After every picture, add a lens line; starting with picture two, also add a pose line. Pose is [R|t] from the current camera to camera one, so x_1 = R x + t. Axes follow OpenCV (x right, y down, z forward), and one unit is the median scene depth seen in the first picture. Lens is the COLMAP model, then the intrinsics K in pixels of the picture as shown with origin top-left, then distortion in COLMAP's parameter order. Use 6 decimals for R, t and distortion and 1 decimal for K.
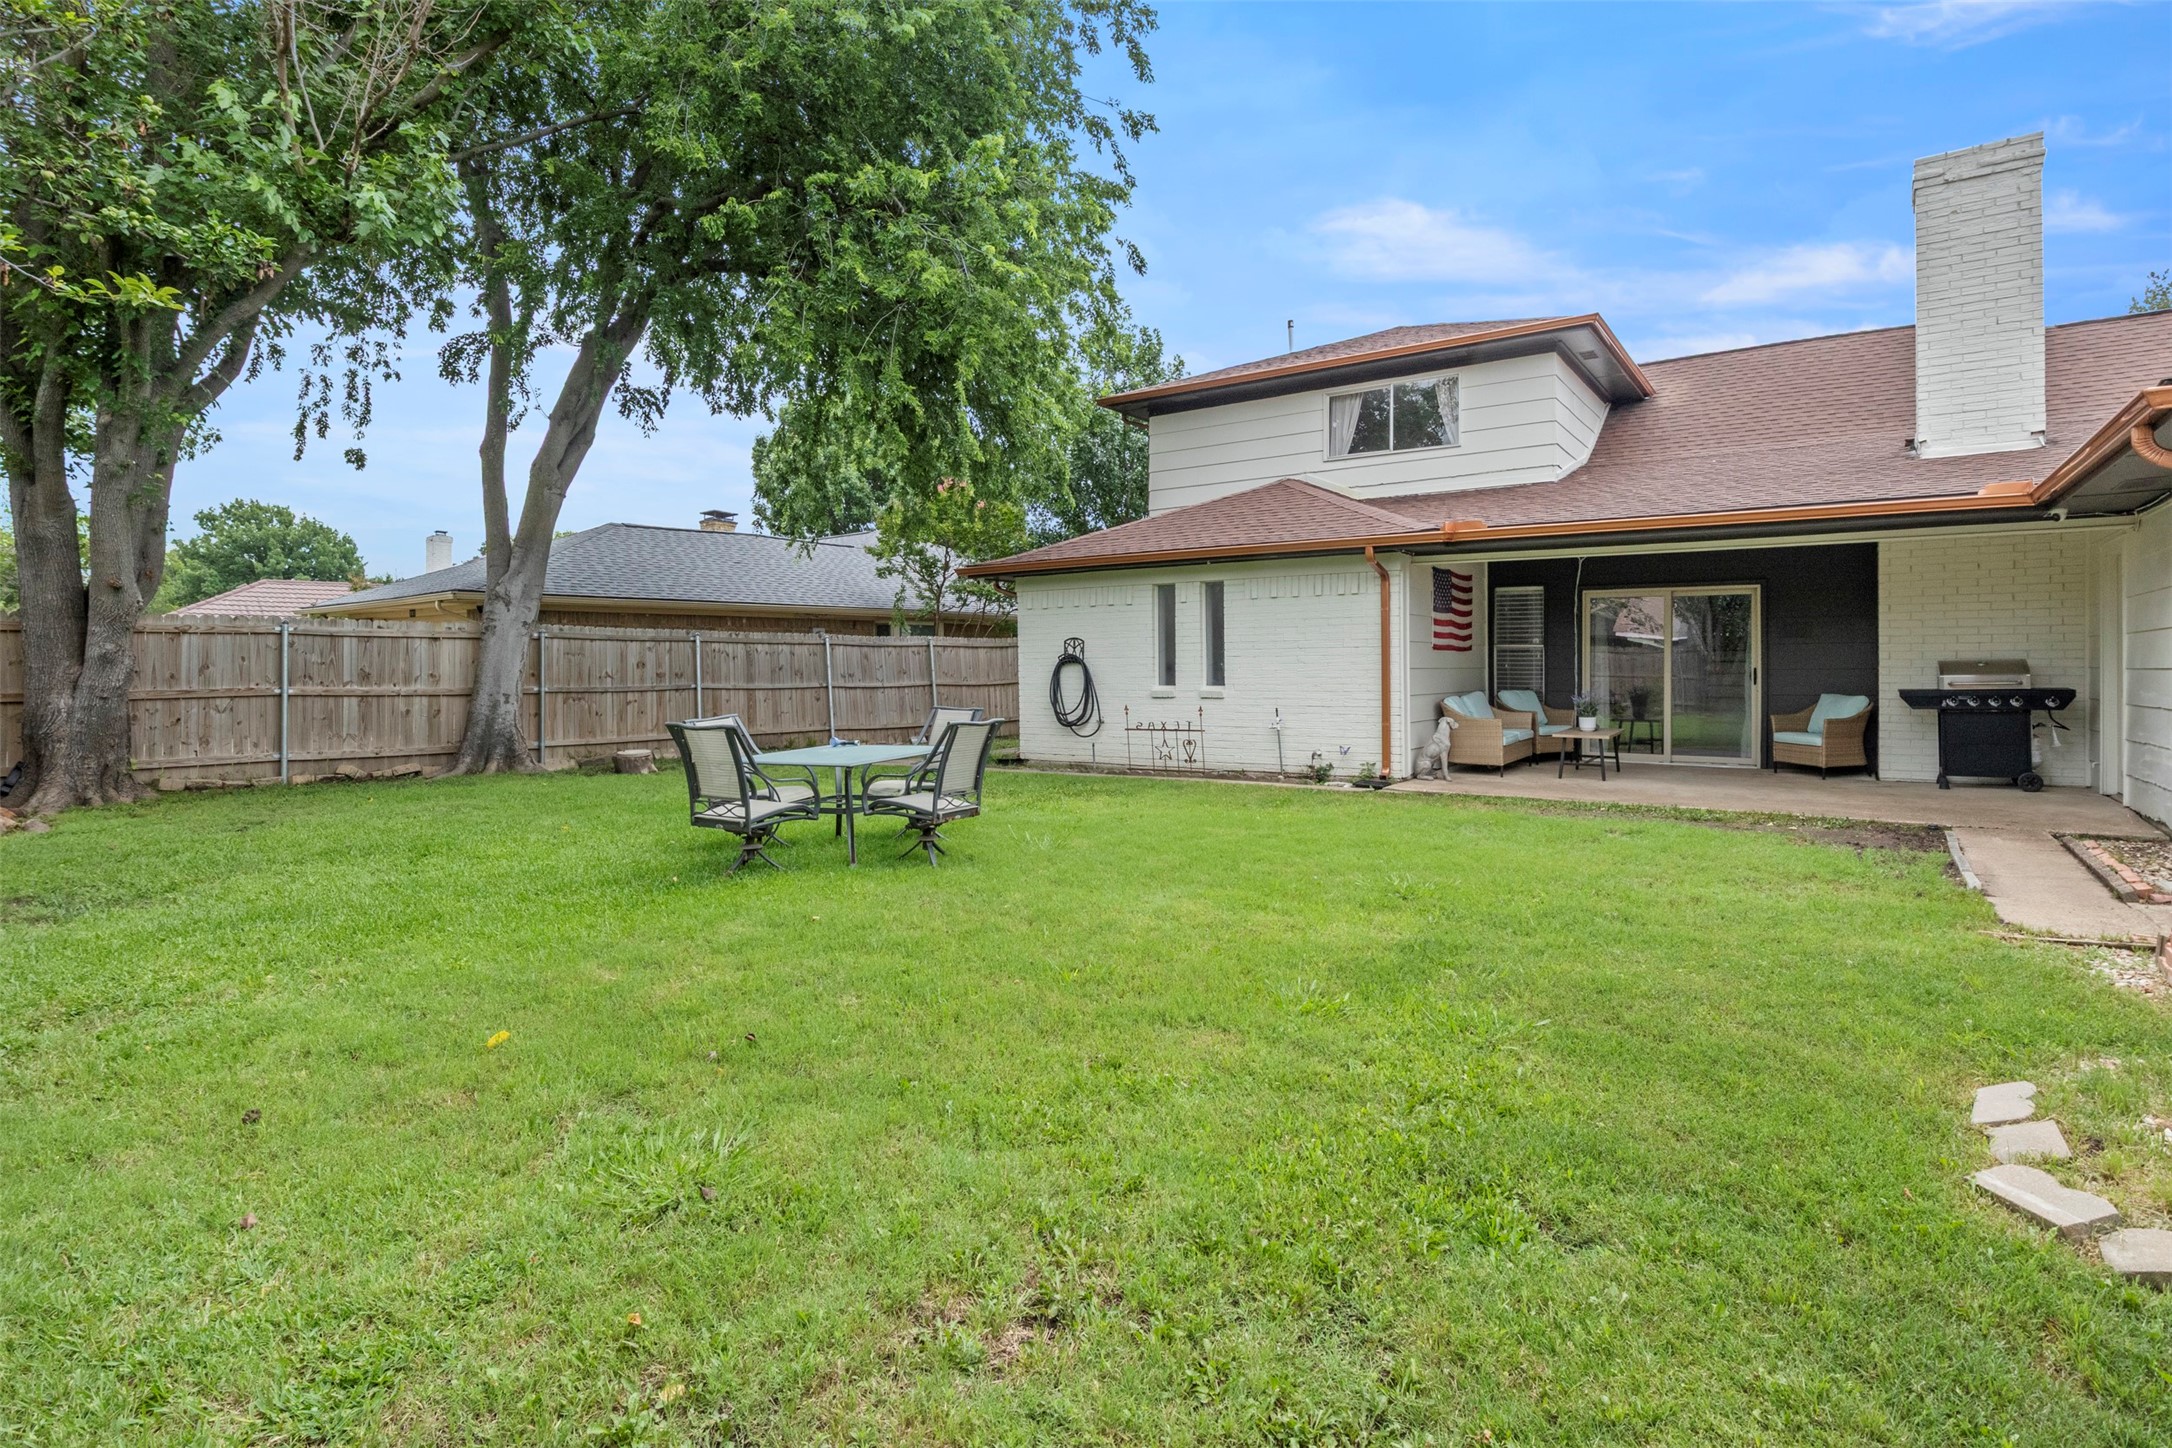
lens RADIAL K [[1084.4, 0, 1088.6], [0, 1084.4, 685.8], [0, 0, 1]] dist [-0.017427, -0.000747]
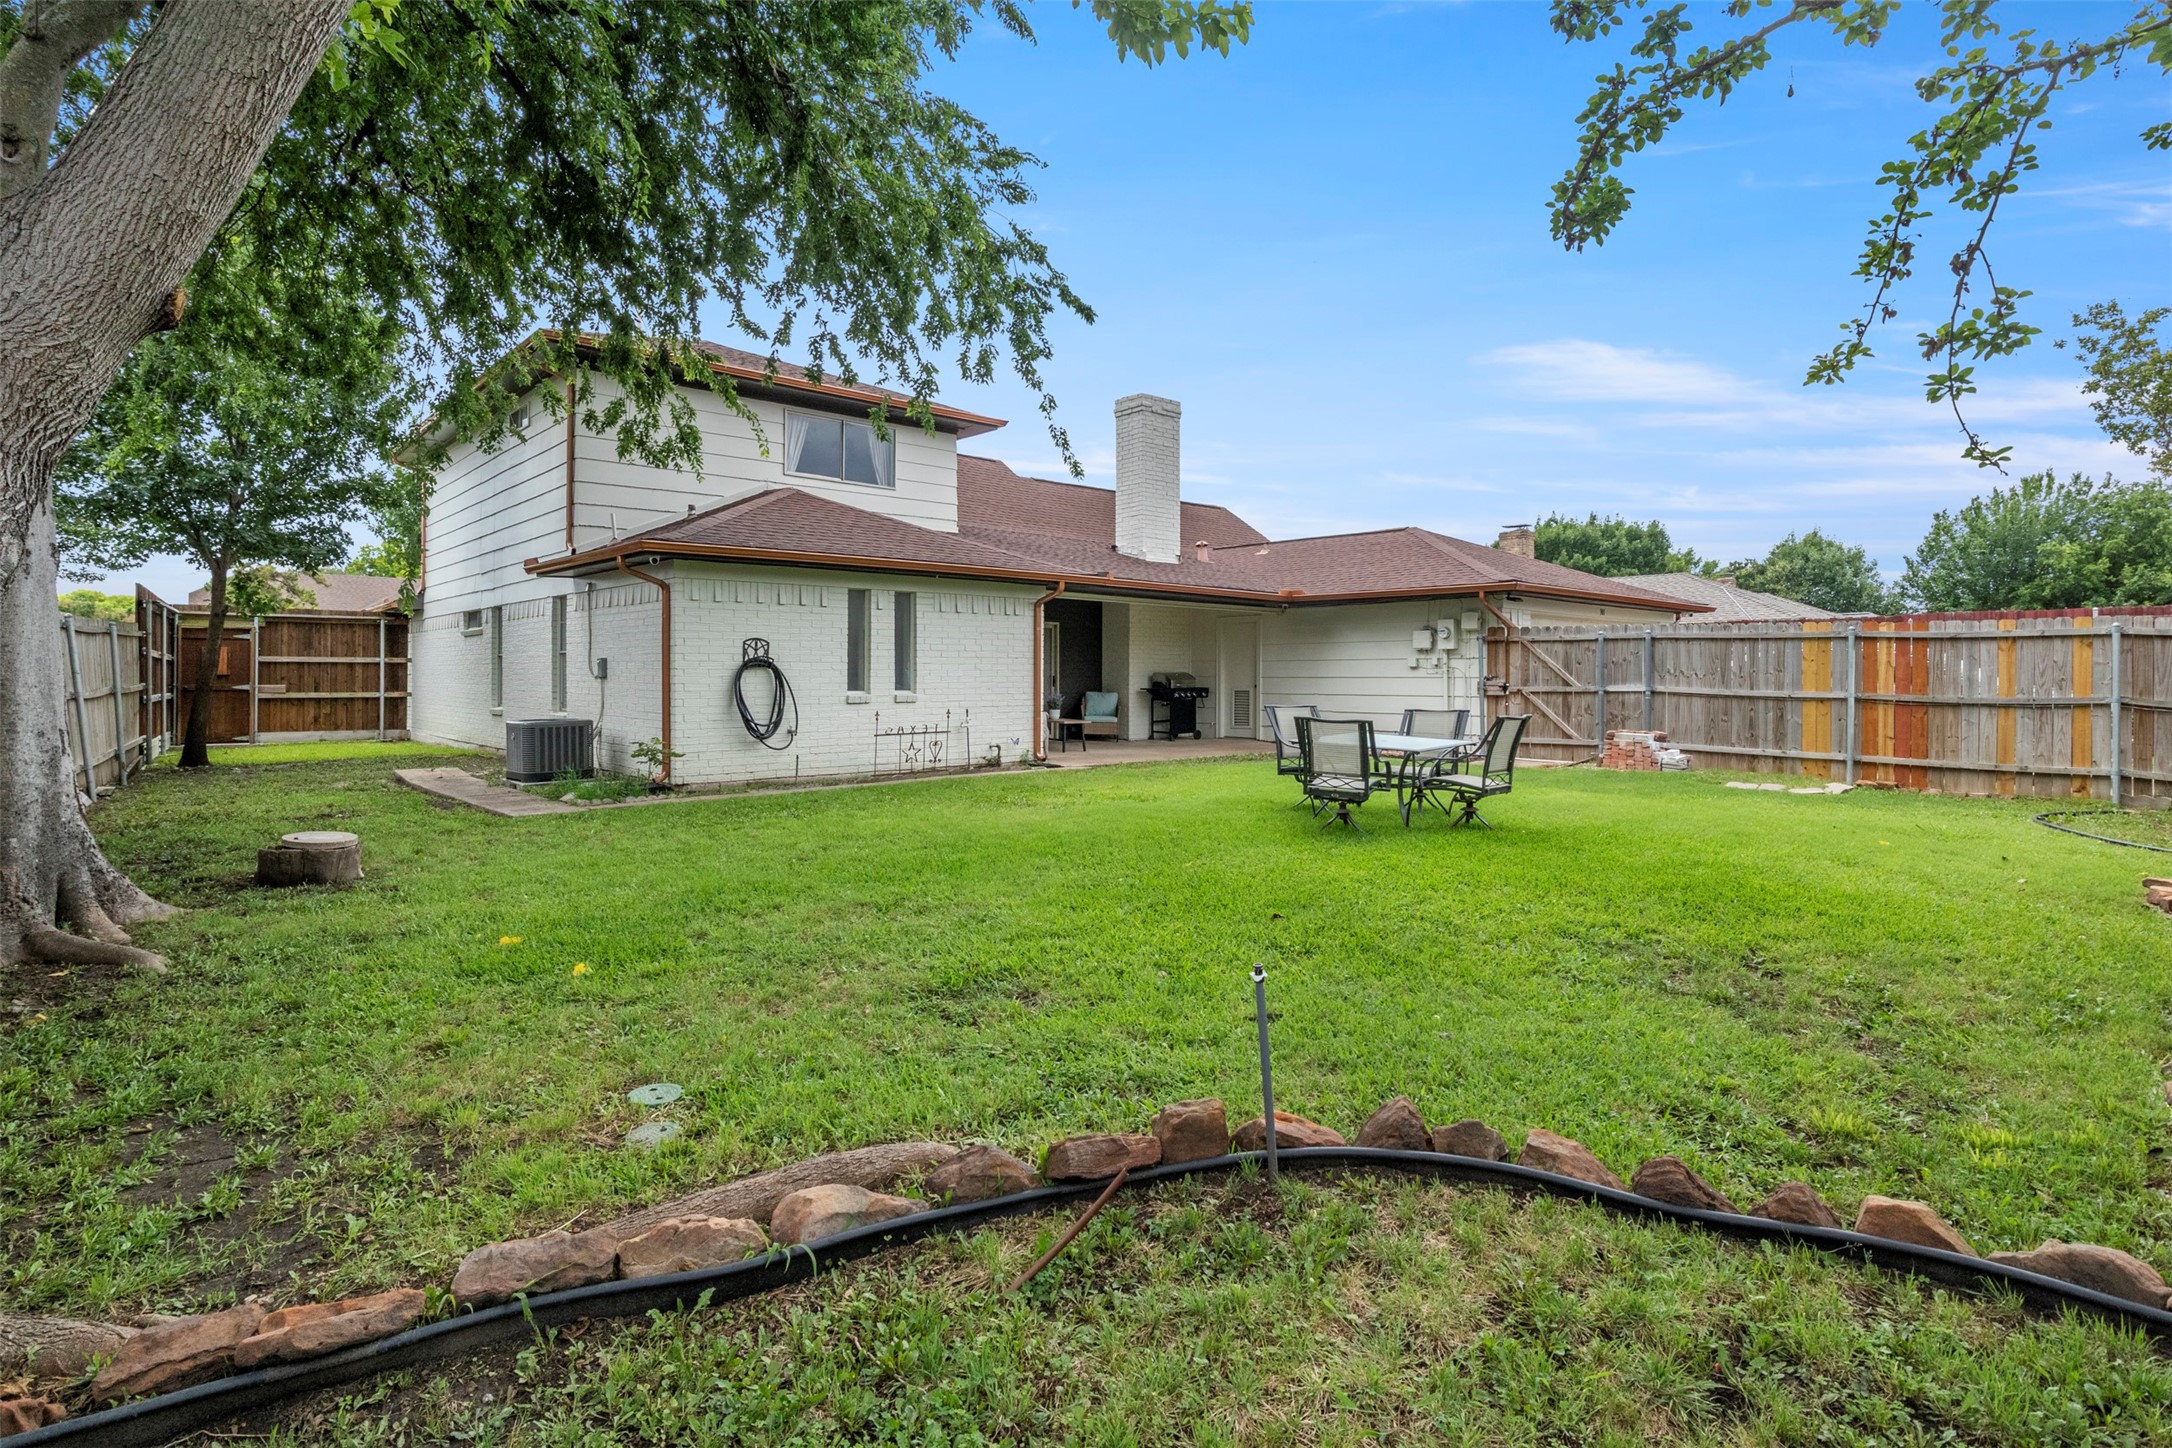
lens RADIAL K [[1084.4, 0, 1088.6], [0, 1084.4, 685.8], [0, 0, 1]] dist [-0.017427, -0.000747]
pose [[0.224964, -0.005446, 0.974352, -0.905191], [0.008695, 0.999956, 0.003582, -0.007373], [-0.974328, 0.007666, 0.225001, 0.601583]]
